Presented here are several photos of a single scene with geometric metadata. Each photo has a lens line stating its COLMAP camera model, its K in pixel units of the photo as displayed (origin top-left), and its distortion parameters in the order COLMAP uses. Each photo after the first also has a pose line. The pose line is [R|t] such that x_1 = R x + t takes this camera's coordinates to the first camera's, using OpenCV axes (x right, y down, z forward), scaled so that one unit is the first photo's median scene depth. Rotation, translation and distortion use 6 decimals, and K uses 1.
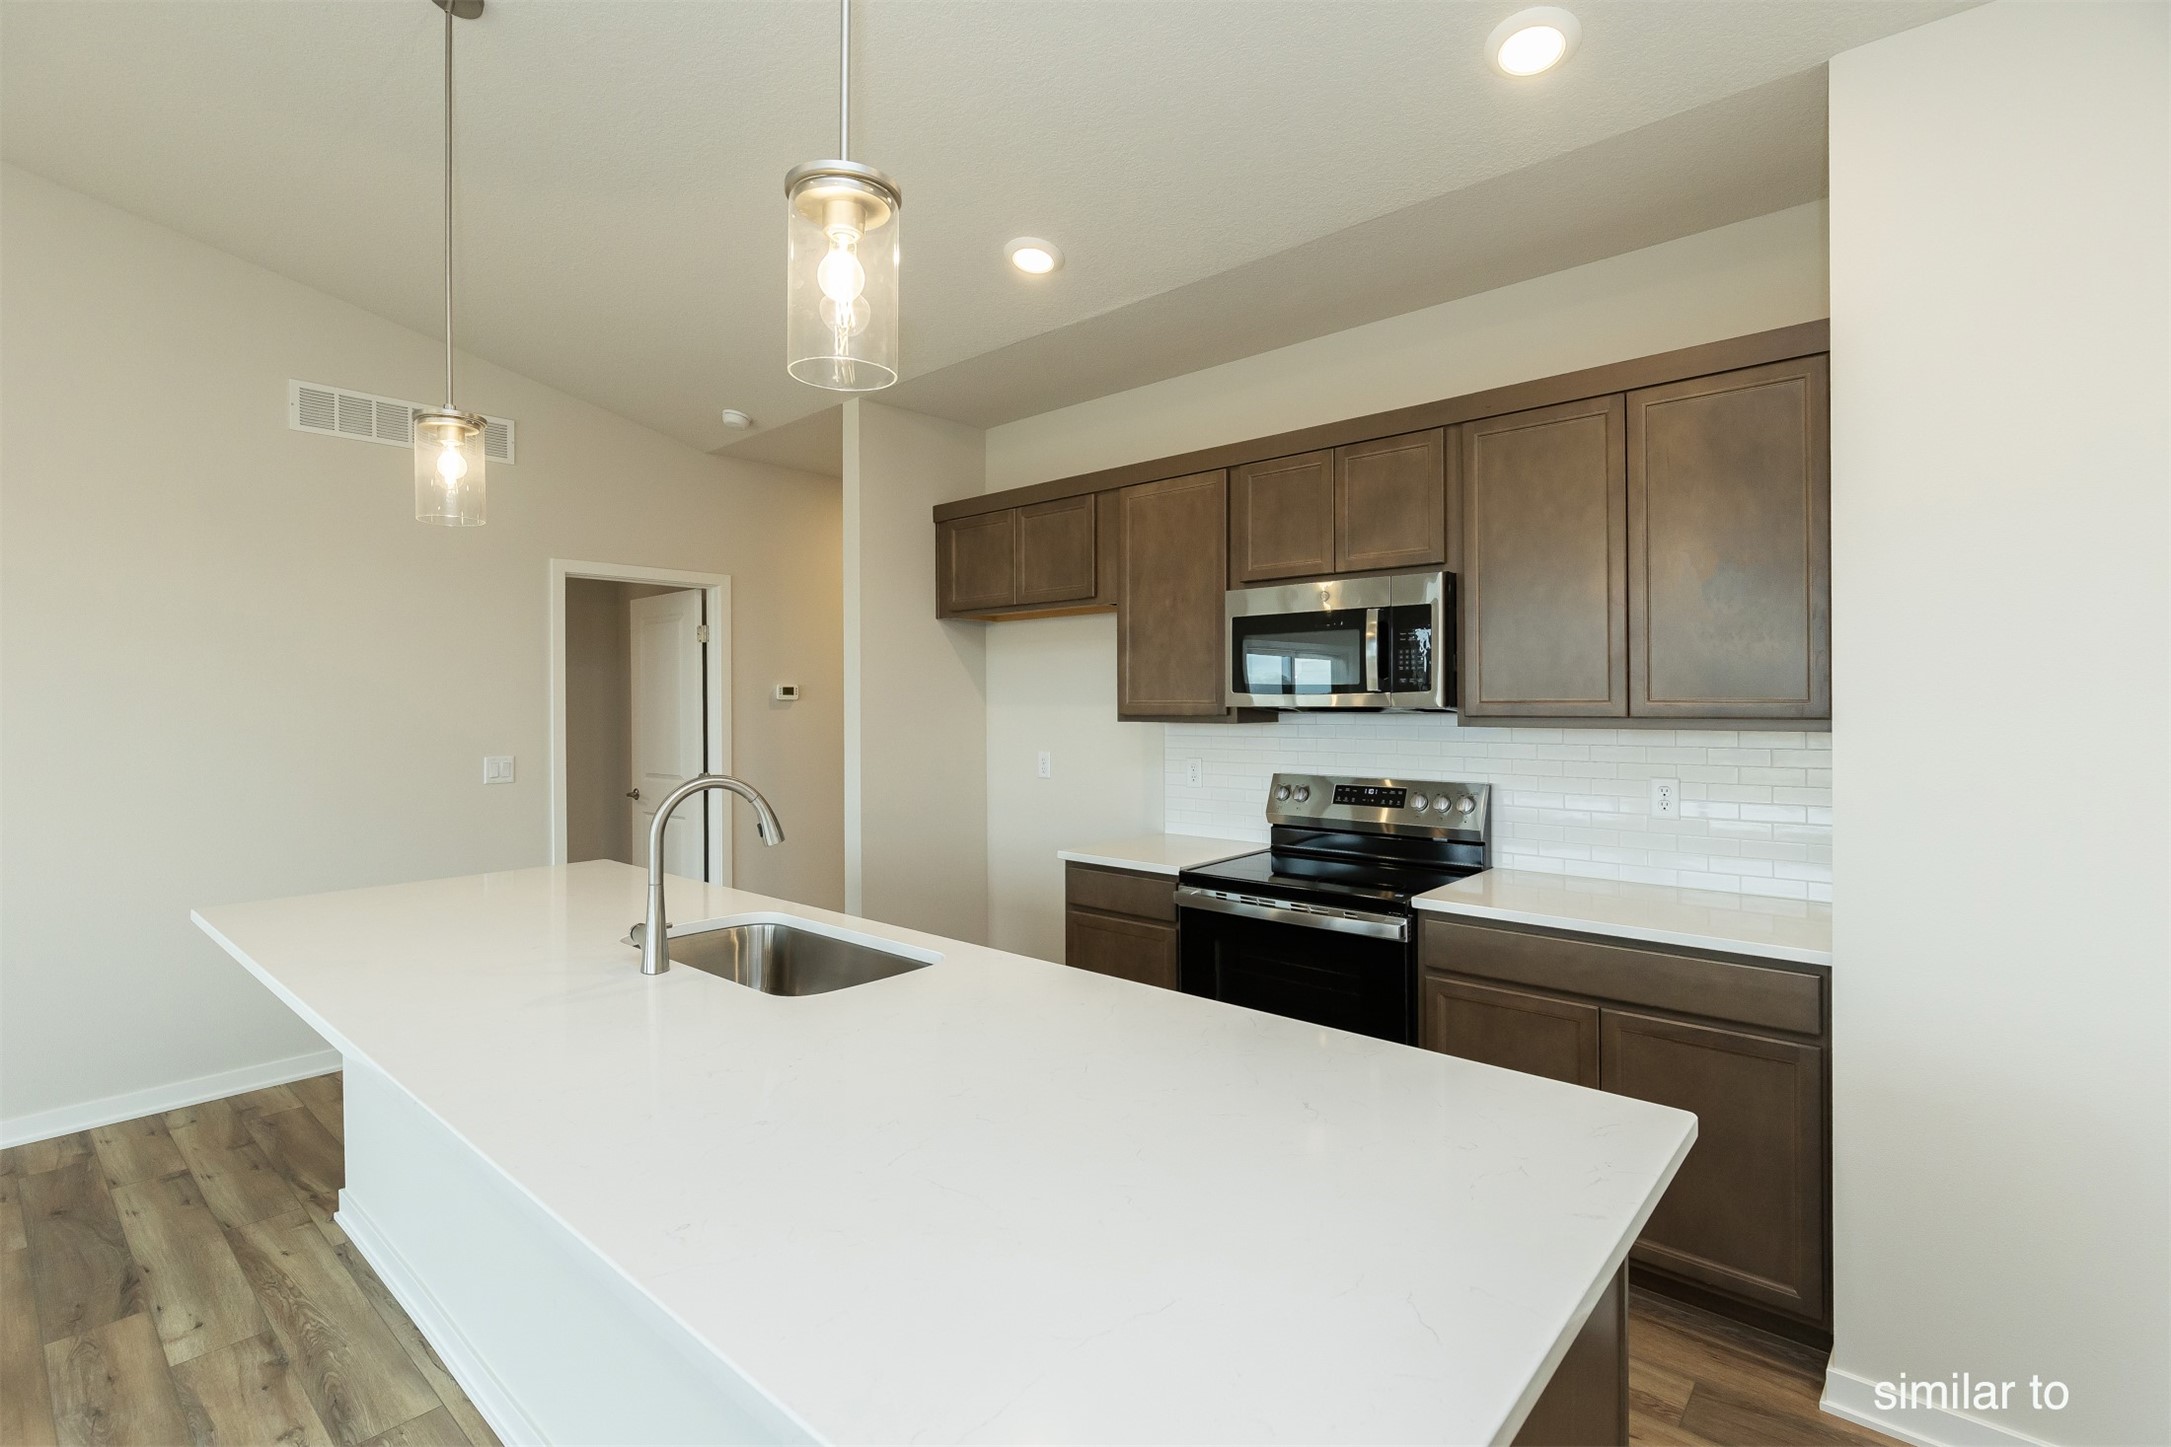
lens RADIAL K [[997.4, 0, 1059.3], [0, 997.4, 712.6], [0, 0, 1]] dist [0.000560, -0.005946]
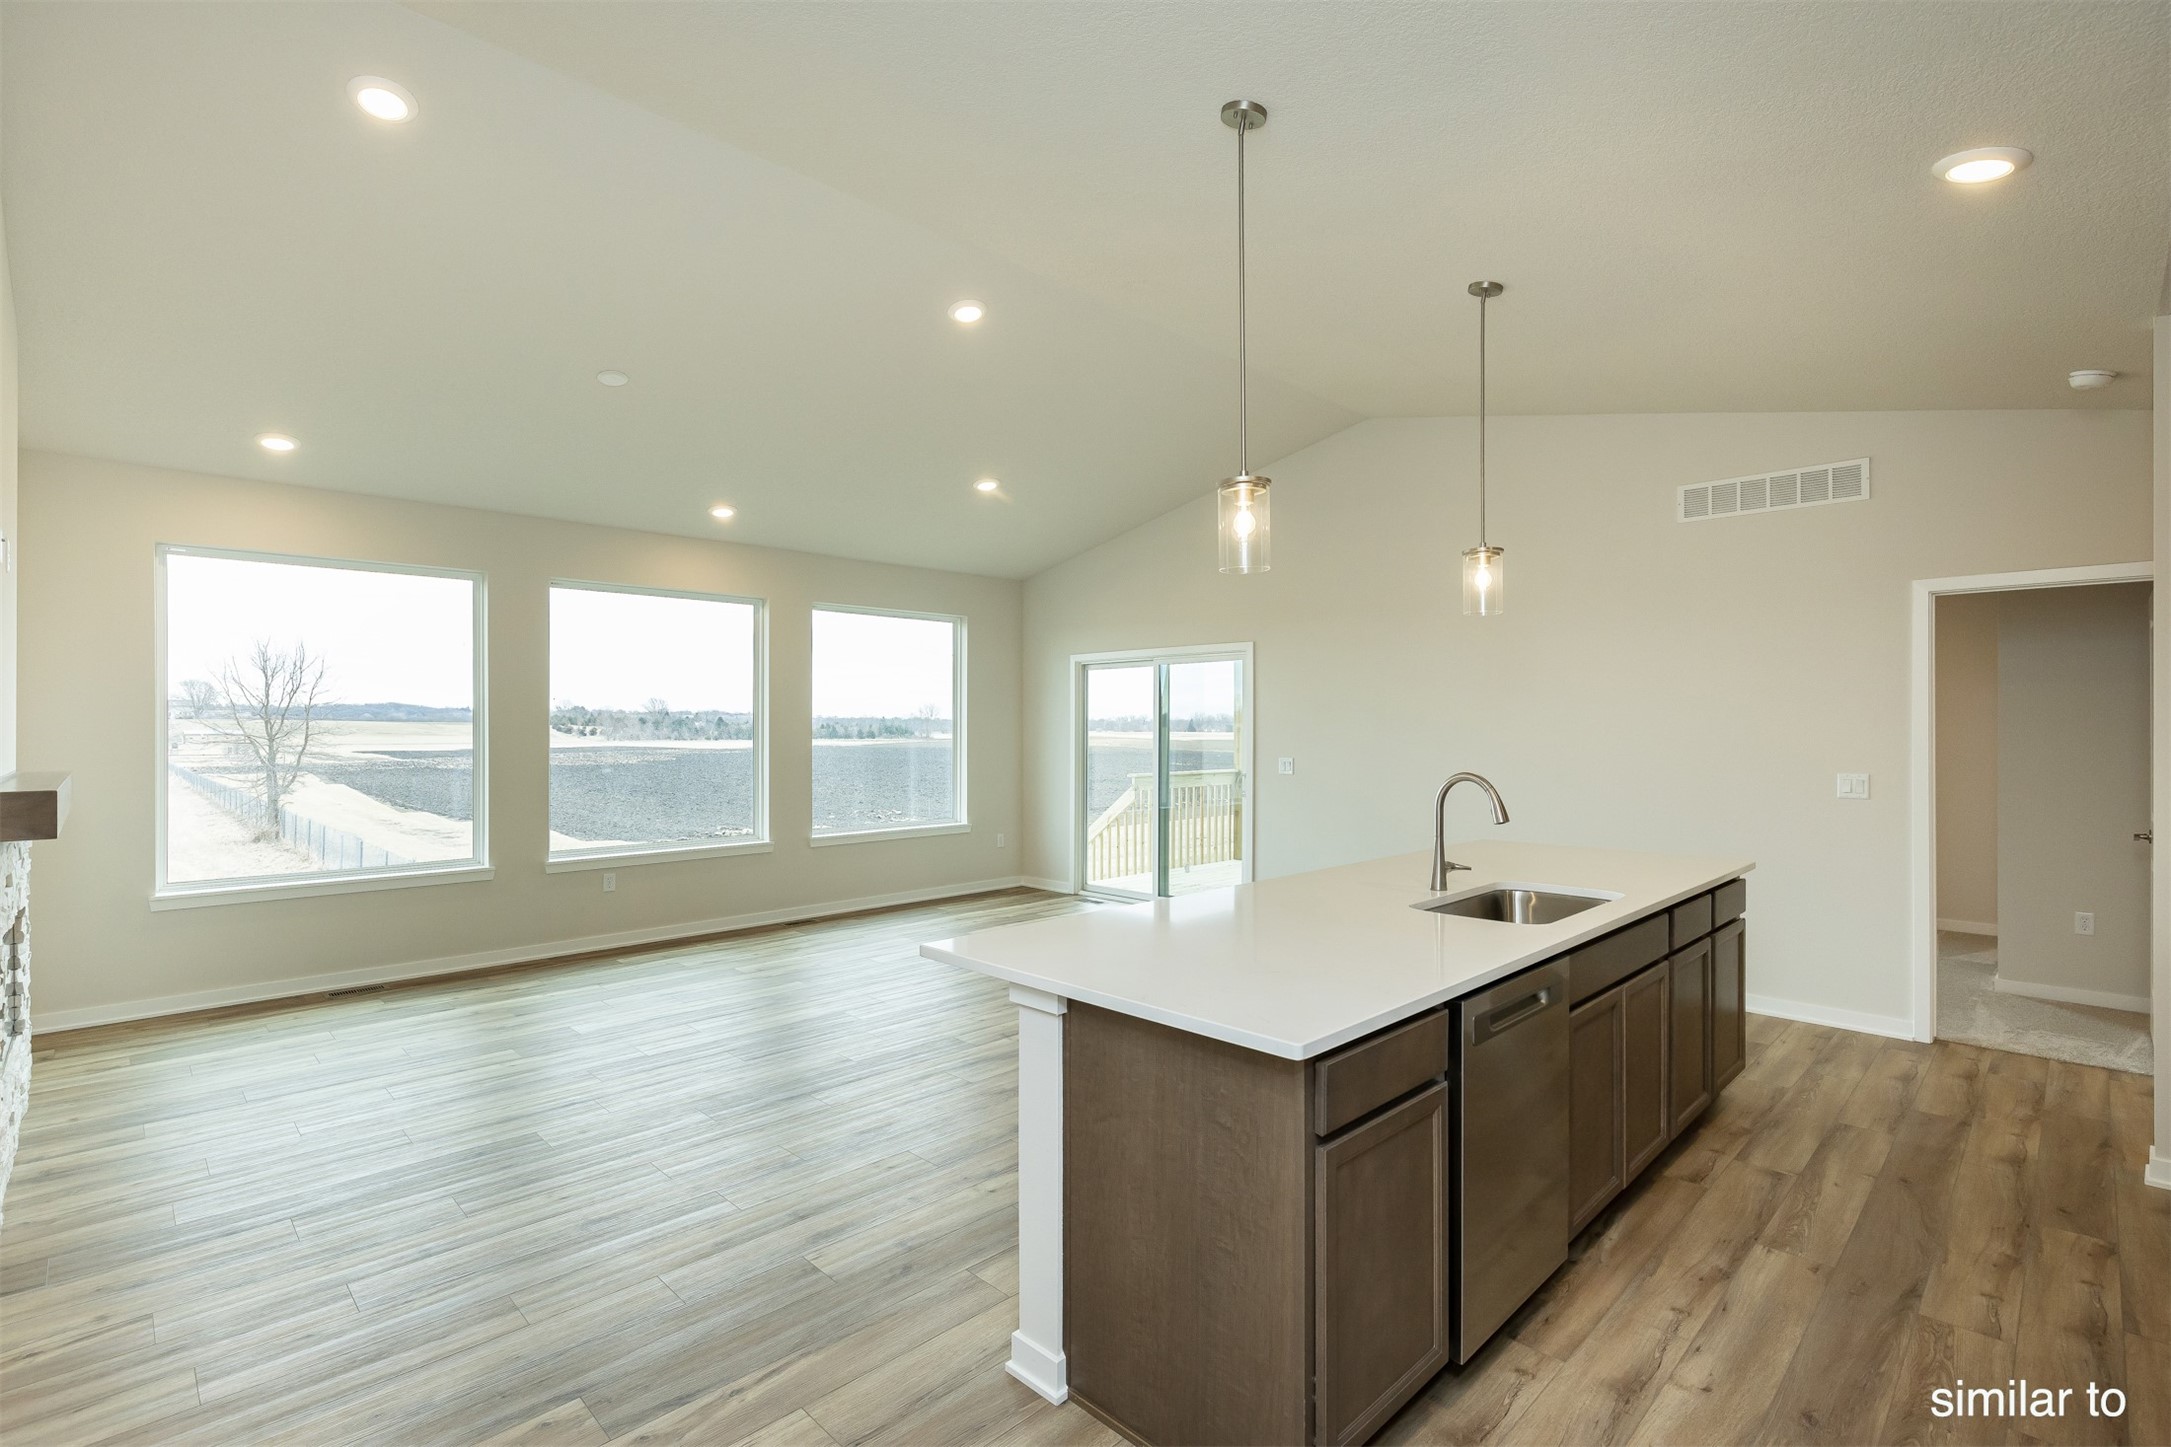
lens RADIAL K [[997.4, 0, 1059.3], [0, 997.4, 712.6], [0, 0, 1]] dist [0.000560, -0.005946]
pose [[-0.074412, -0.006527, -0.997206, 0.739630], [-0.011760, 0.999915, -0.005667, -0.007499], [0.997158, 0.011305, -0.074482, 0.290159]]
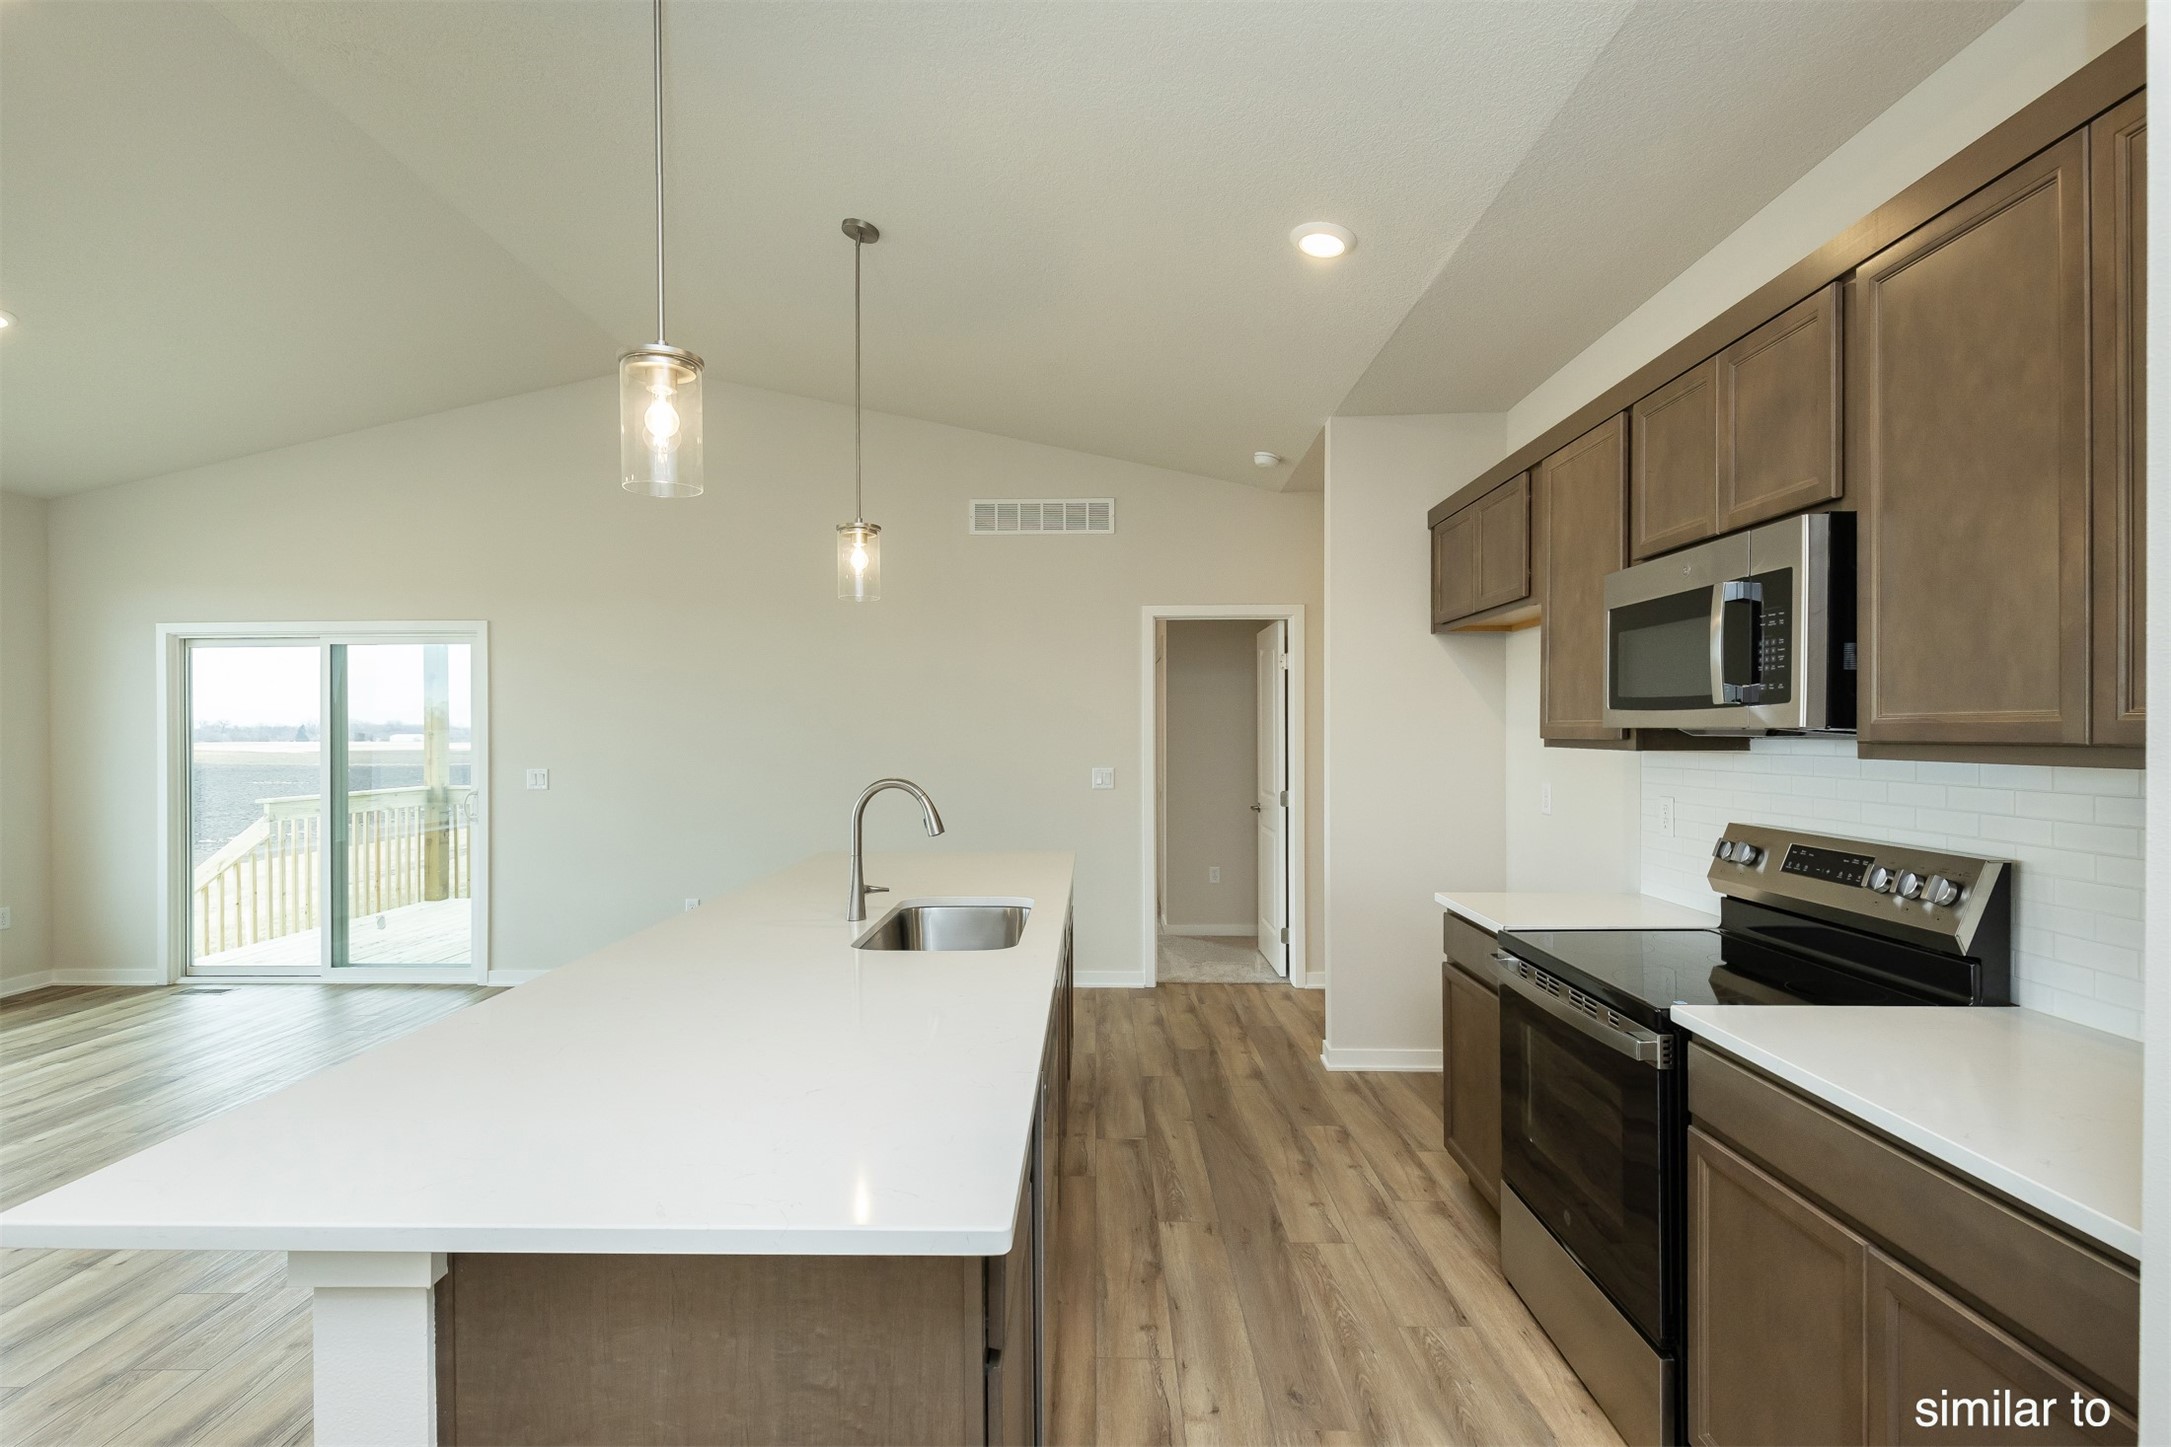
lens RADIAL K [[1006.0, 0, 1075.6], [0, 1006.0, 733.2], [0, 0, 1]] dist [0.002493, -0.001124]
pose [[0.653159, 0.005480, -0.757201, 0.484808], [-0.009827, 0.999951, -0.001239, 0.003009], [0.757157, 0.008250, 0.653181, 0.190342]]
